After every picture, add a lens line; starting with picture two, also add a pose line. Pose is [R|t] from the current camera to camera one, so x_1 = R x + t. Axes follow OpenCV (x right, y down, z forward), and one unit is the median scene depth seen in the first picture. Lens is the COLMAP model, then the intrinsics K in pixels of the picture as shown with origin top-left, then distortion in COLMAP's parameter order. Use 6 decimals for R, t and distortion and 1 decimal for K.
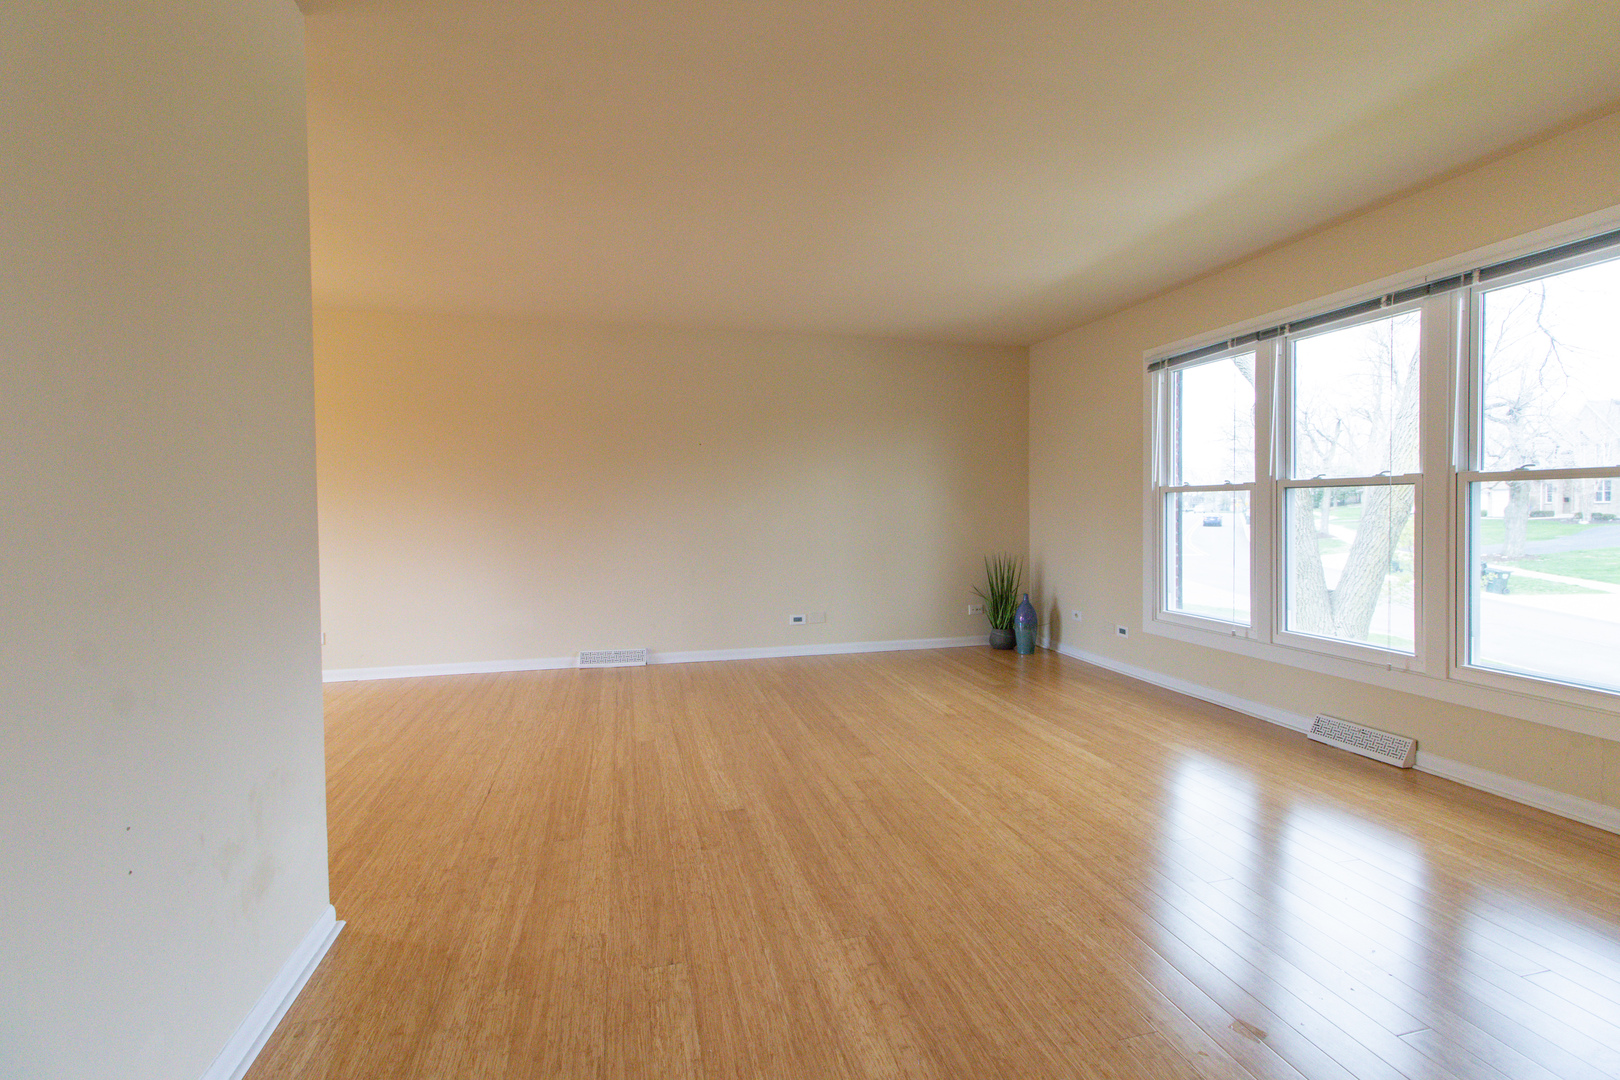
lens RADIAL K [[753.6, 0, 811.7], [0, 753.6, 526.9], [0, 0, 1]] dist [-0.001501, 0.000927]
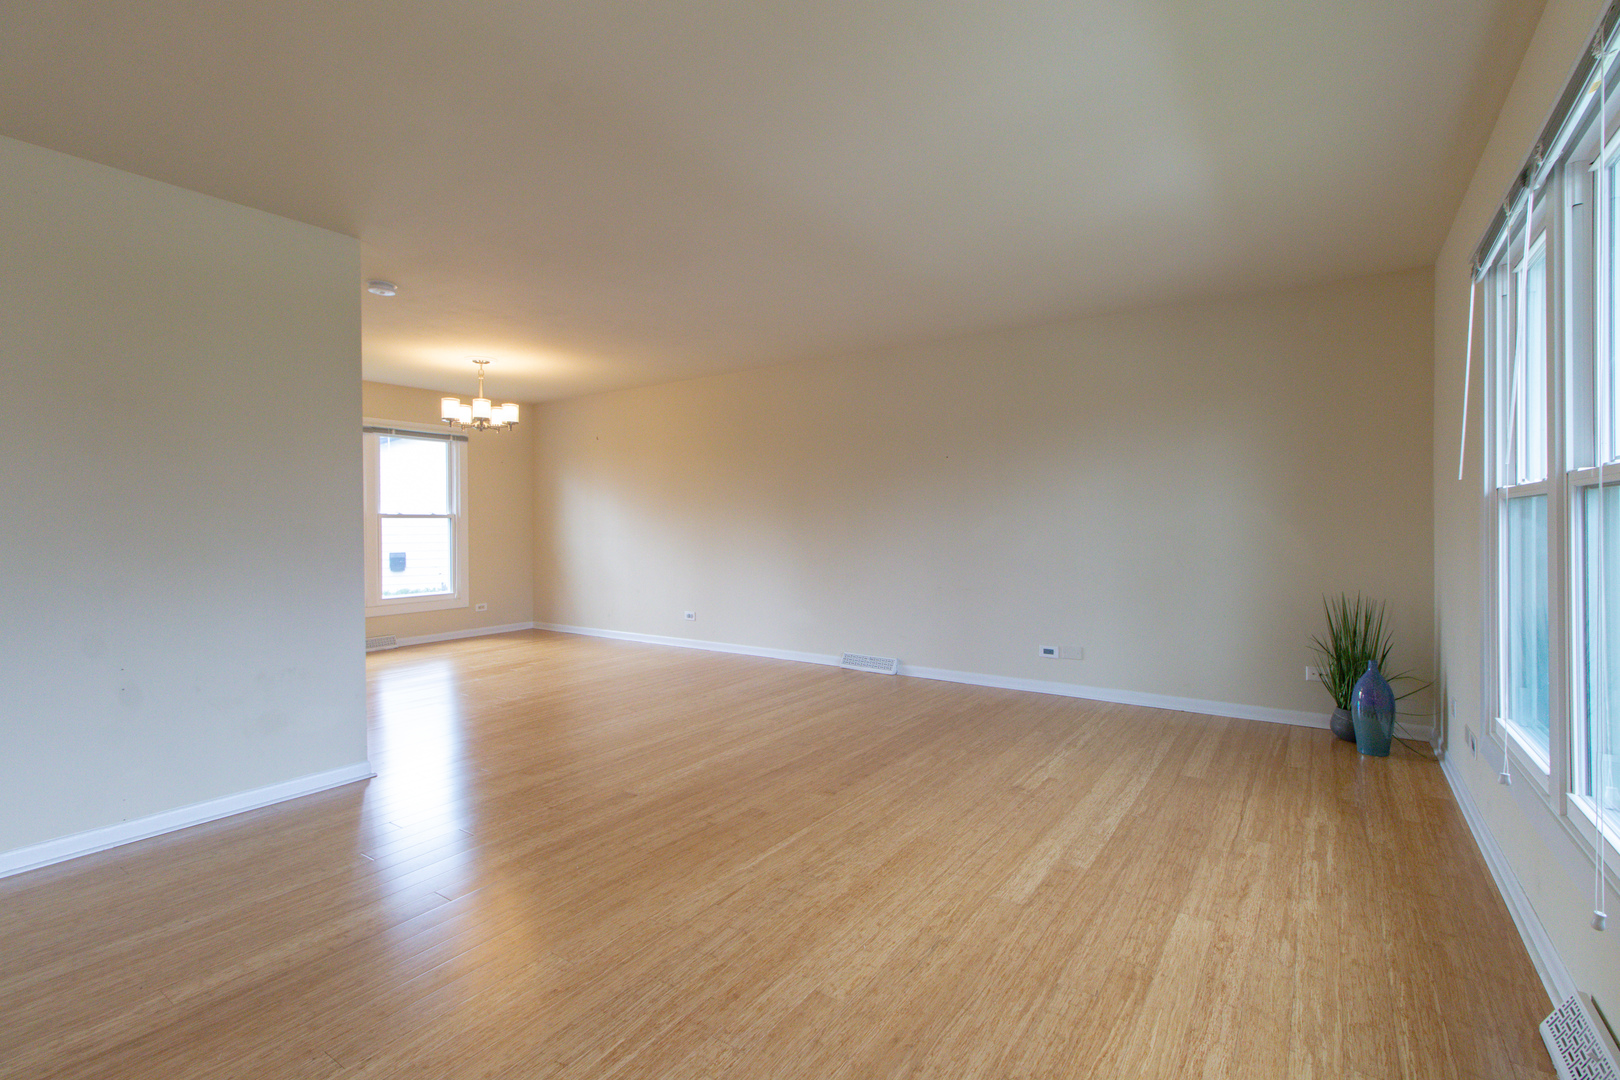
lens RADIAL K [[744.5, 0, 813.9], [0, 744.5, 529.0], [0, 0, 1]] dist [0.001909, 0.000494]
pose [[0.659728, 0.011300, -0.751420, 0.796278], [-0.019702, 0.999803, -0.002262, -0.019395], [0.751246, 0.016297, 0.659821, 0.407724]]
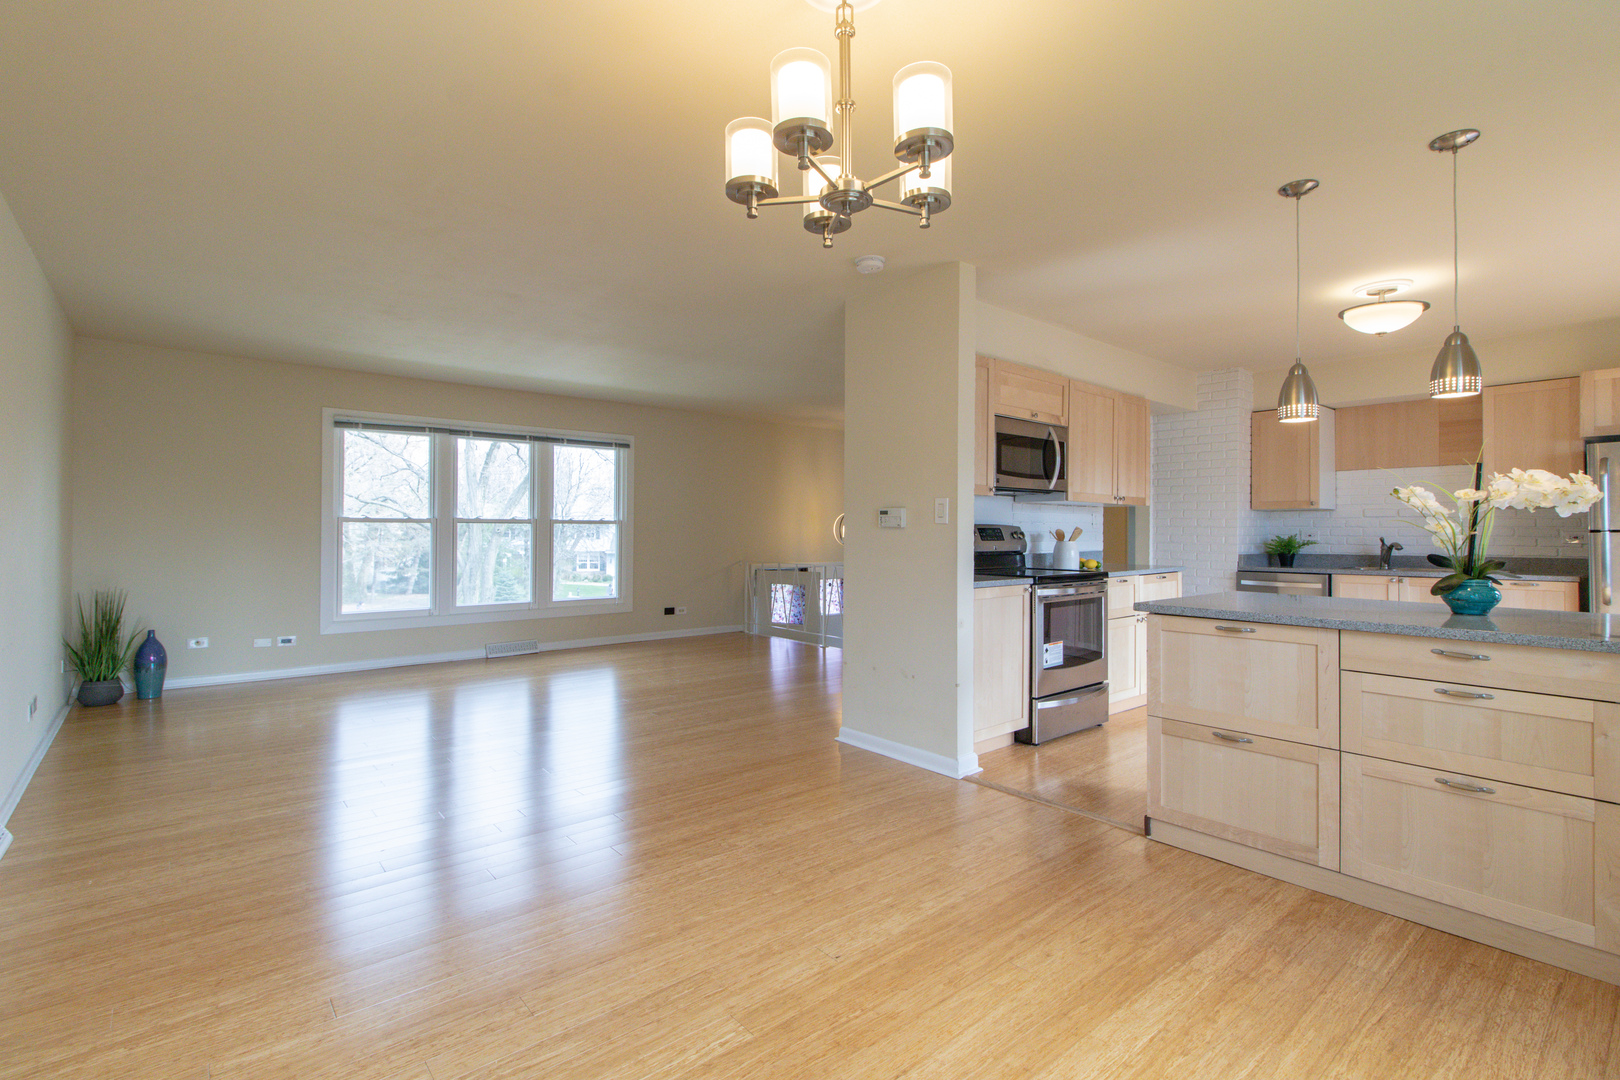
lens RADIAL K [[753.6, 0, 811.7], [0, 753.6, 526.9], [0, 0, 1]] dist [-0.001501, 0.000927]
pose [[-0.441854, 0.011894, 0.897008, -1.540768], [0.022185, 0.999751, -0.002328, -0.023093], [-0.896813, 0.018872, -0.442008, 1.240946]]
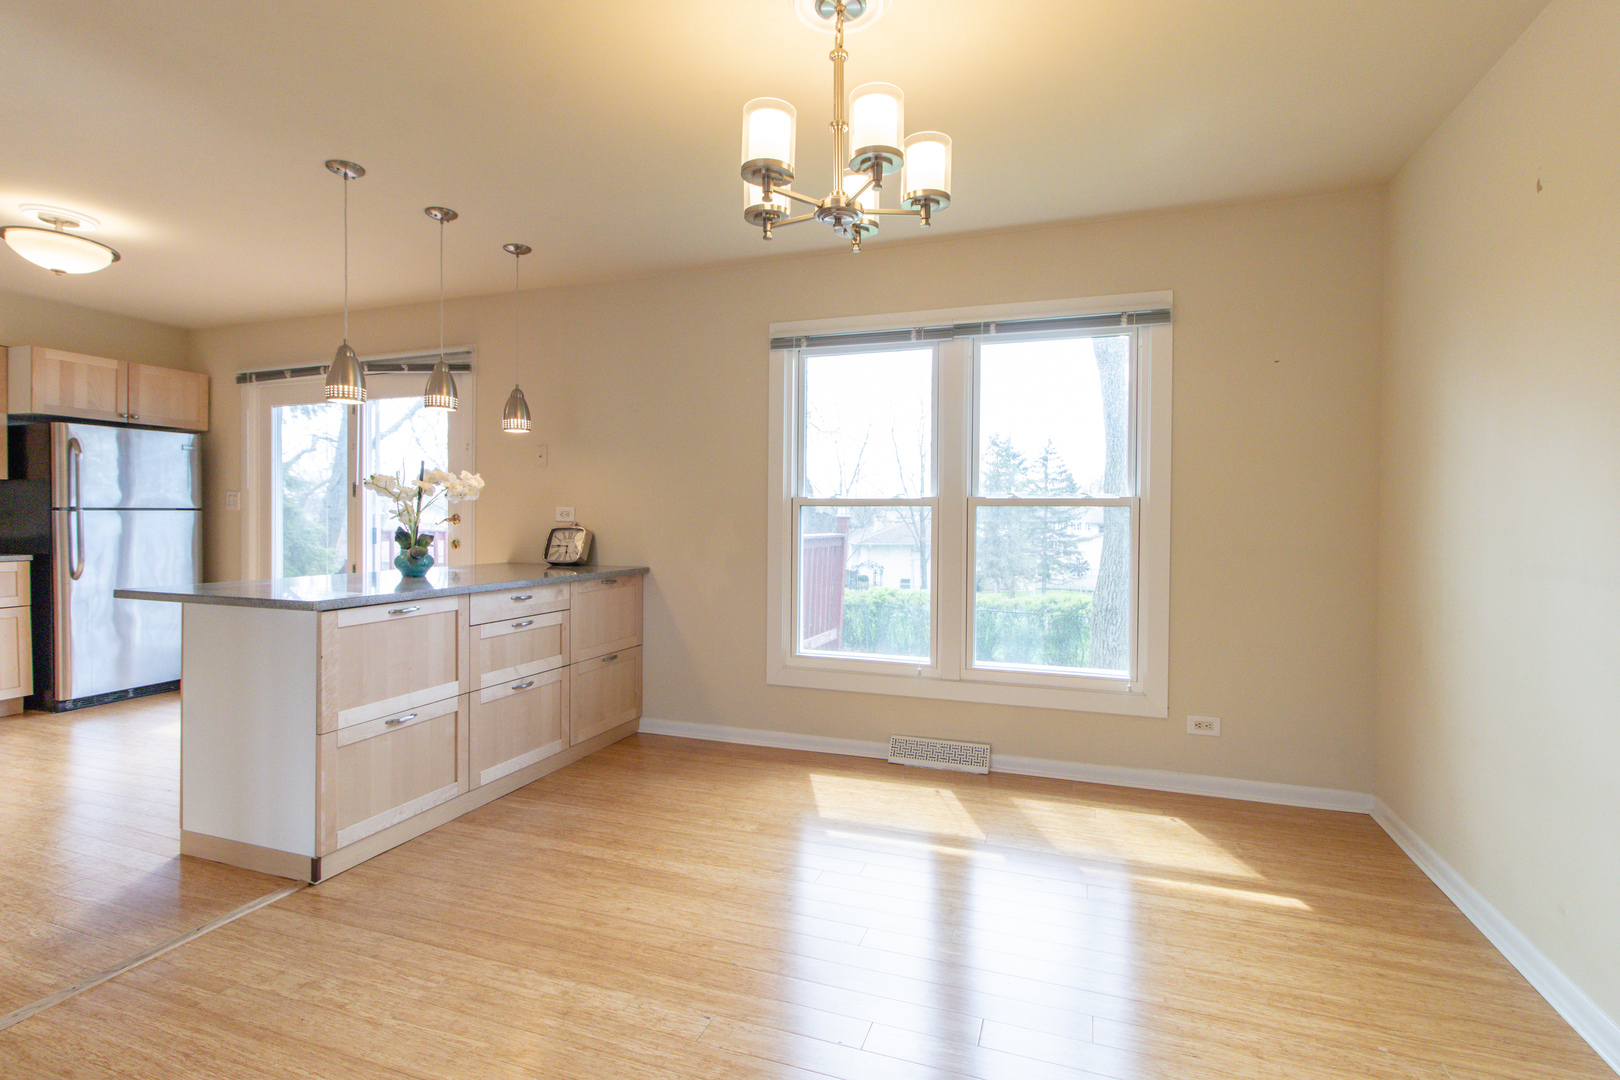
lens RADIAL K [[765.5, 0, 818.0], [0, 765.5, 523.3], [0, 0, 1]] dist [0.001263, -0.000460]
pose [[-0.554429, 0.009264, -0.832179, -0.581438], [-0.023583, 0.999362, 0.026837, -0.030749], [0.831897, 0.034505, -0.553857, 1.303270]]
